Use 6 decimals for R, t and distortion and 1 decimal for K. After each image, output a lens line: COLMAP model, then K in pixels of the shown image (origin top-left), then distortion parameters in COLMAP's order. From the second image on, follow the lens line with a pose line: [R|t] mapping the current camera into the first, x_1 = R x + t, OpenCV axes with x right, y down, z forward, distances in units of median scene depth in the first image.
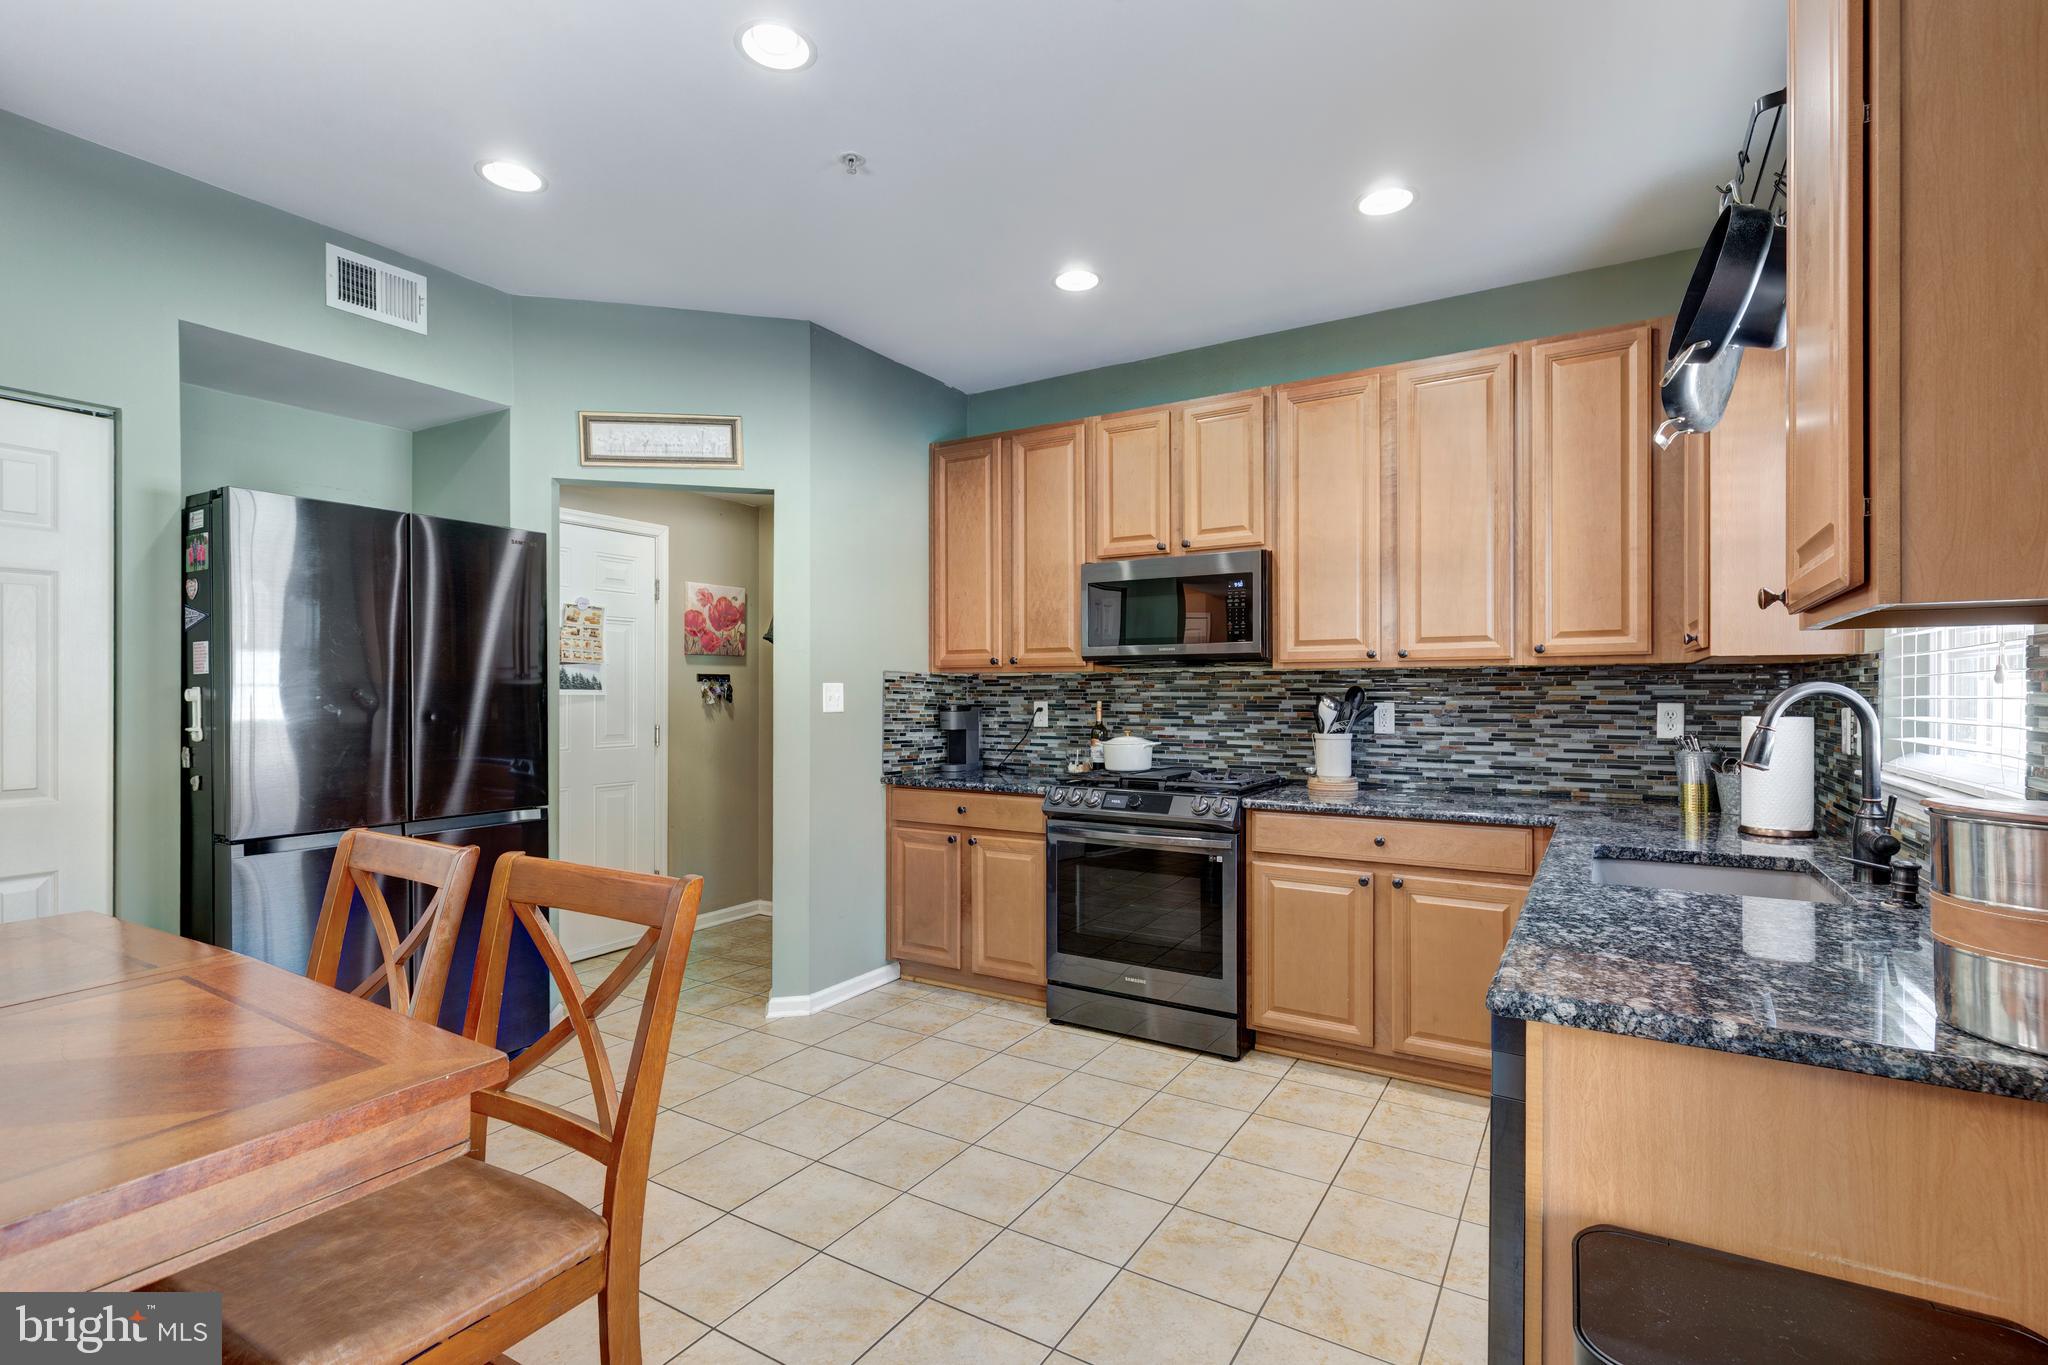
lens RADIAL K [[957.2, 0, 1023.8], [0, 957.2, 687.9], [0, 0, 1]] dist [0.008813, -0.001672]
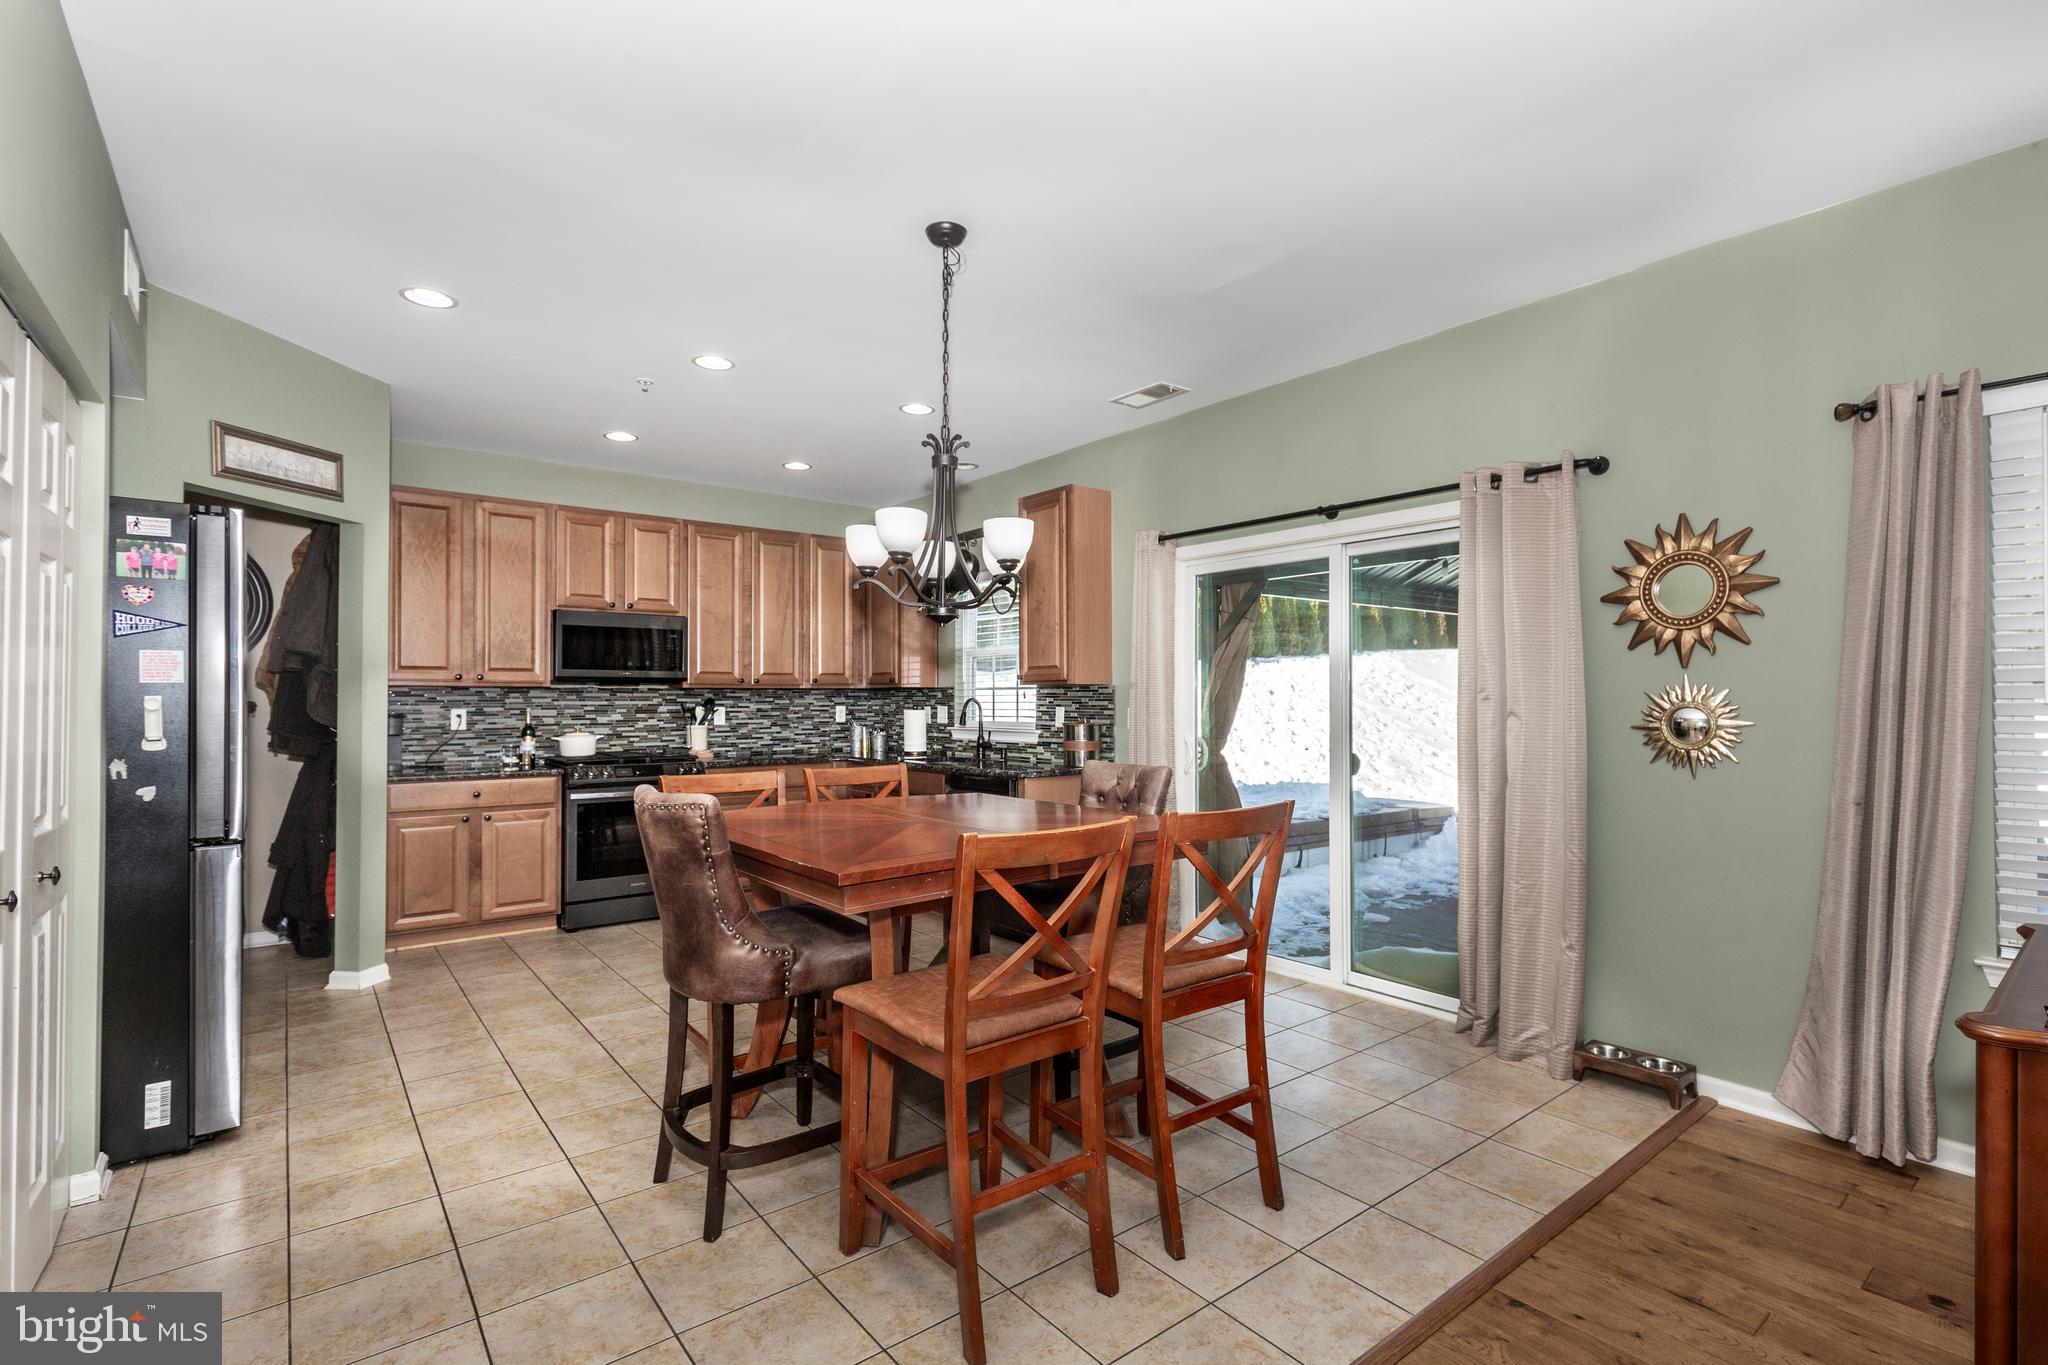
lens RADIAL K [[957.2, 0, 1035.0], [0, 957.2, 691.2], [0, 0, 1]] dist [0.008813, -0.001672]
pose [[0.328267, 0.009585, 0.944537, -1.151119], [-0.001860, 0.999953, -0.009501, 0.001551], [-0.944583, 0.001362, 0.328269, -0.137991]]
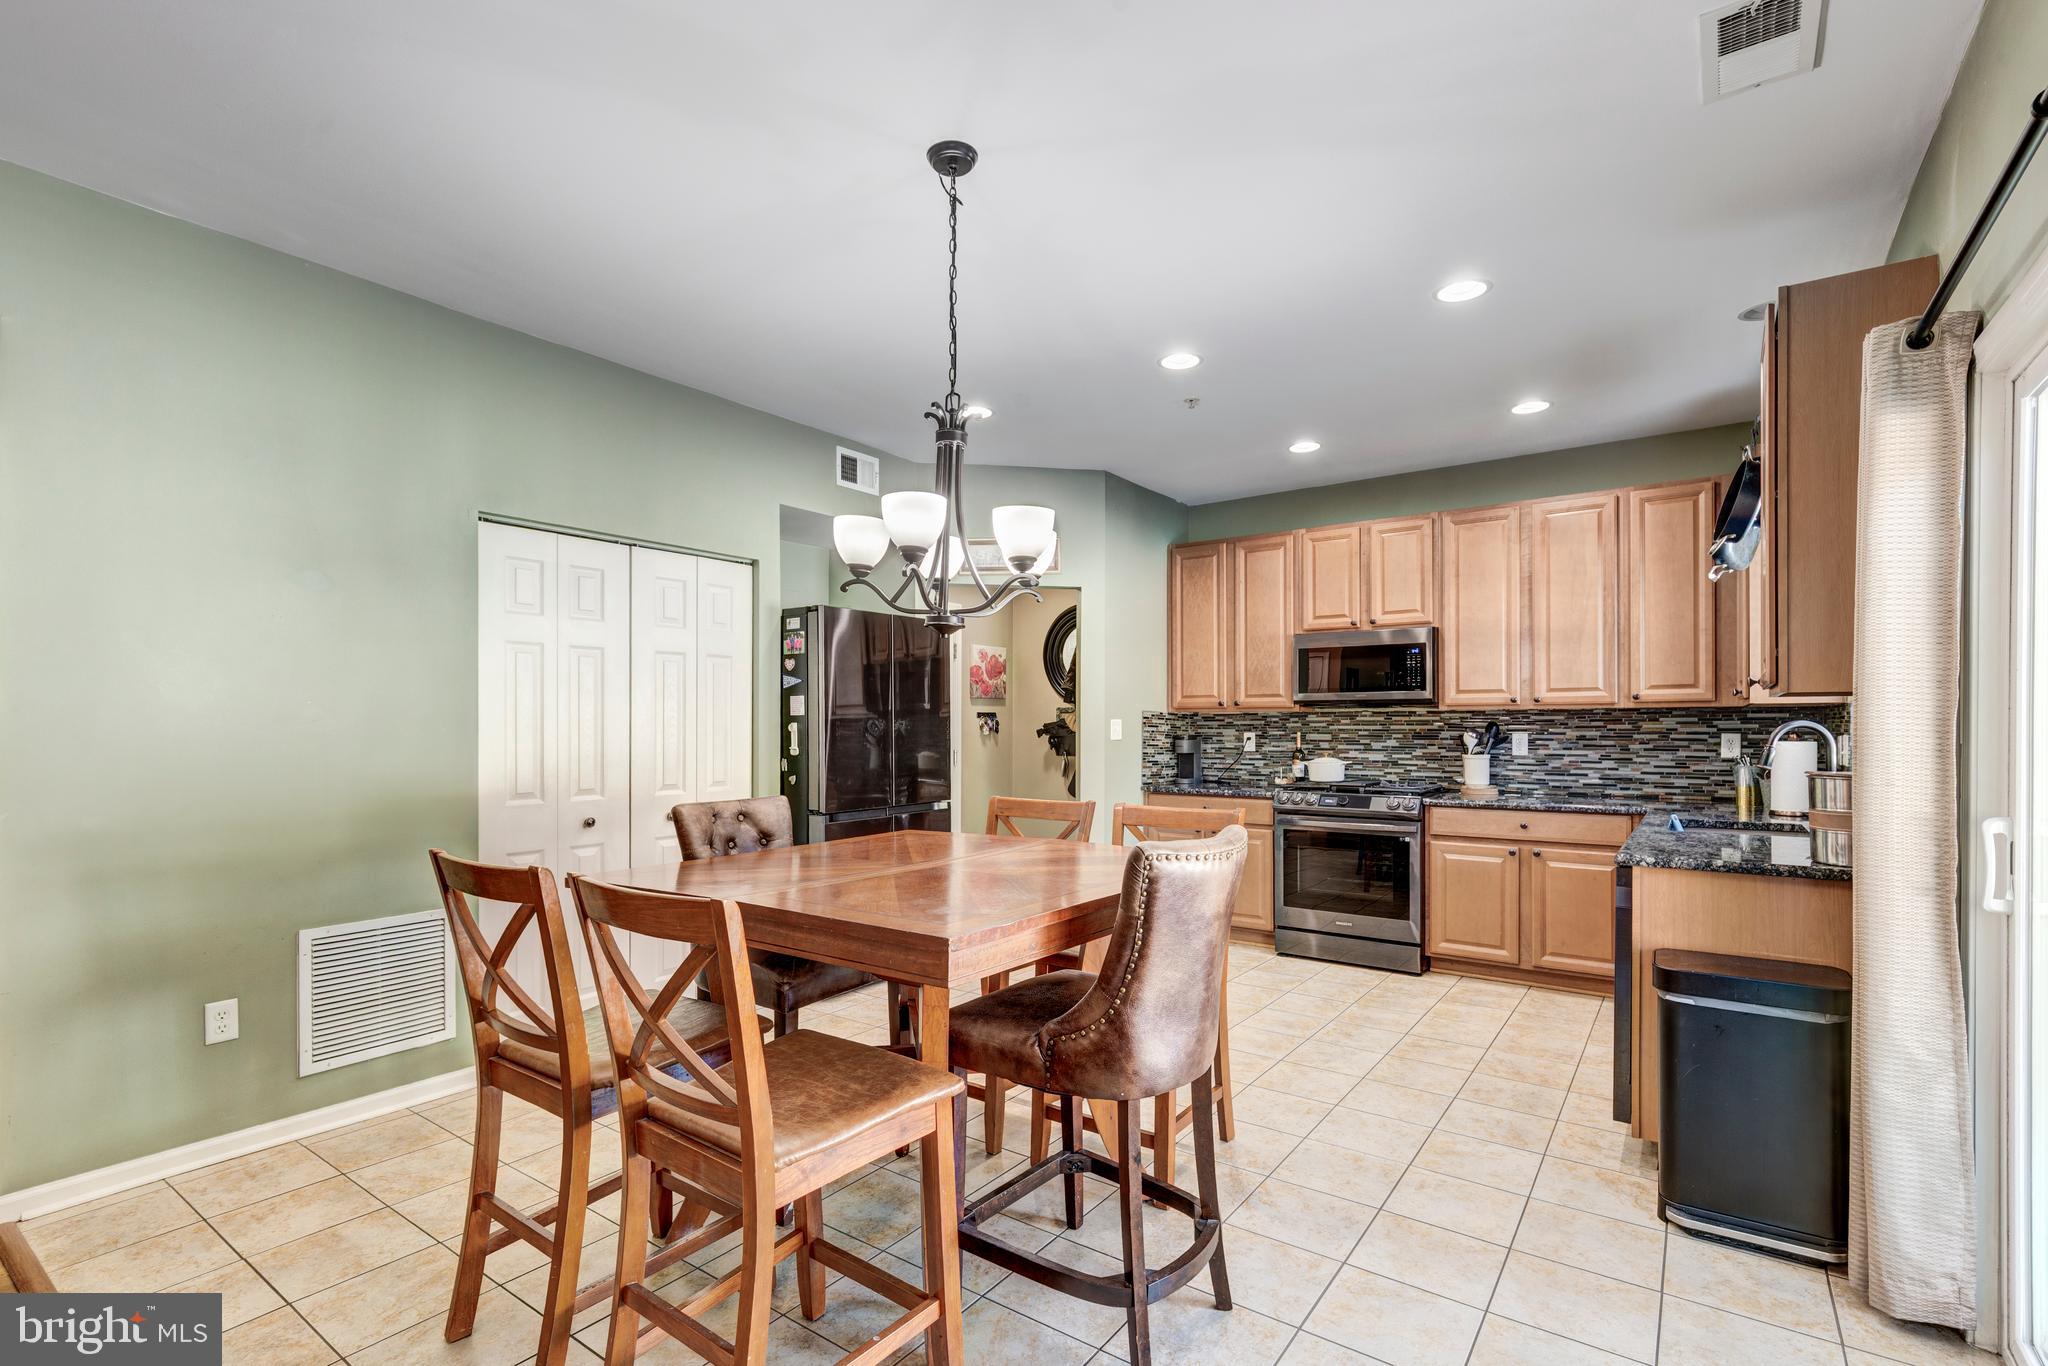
lens RADIAL K [[957.2, 0, 1007.5], [0, 957.2, 719.6], [0, 0, 1]] dist [0.008813, -0.001672]
pose [[0.996497, -0.000400, -0.083629, -0.267697], [0.000290, 0.999999, -0.001321, -0.003385], [0.083630, 0.001292, 0.996496, -0.489680]]
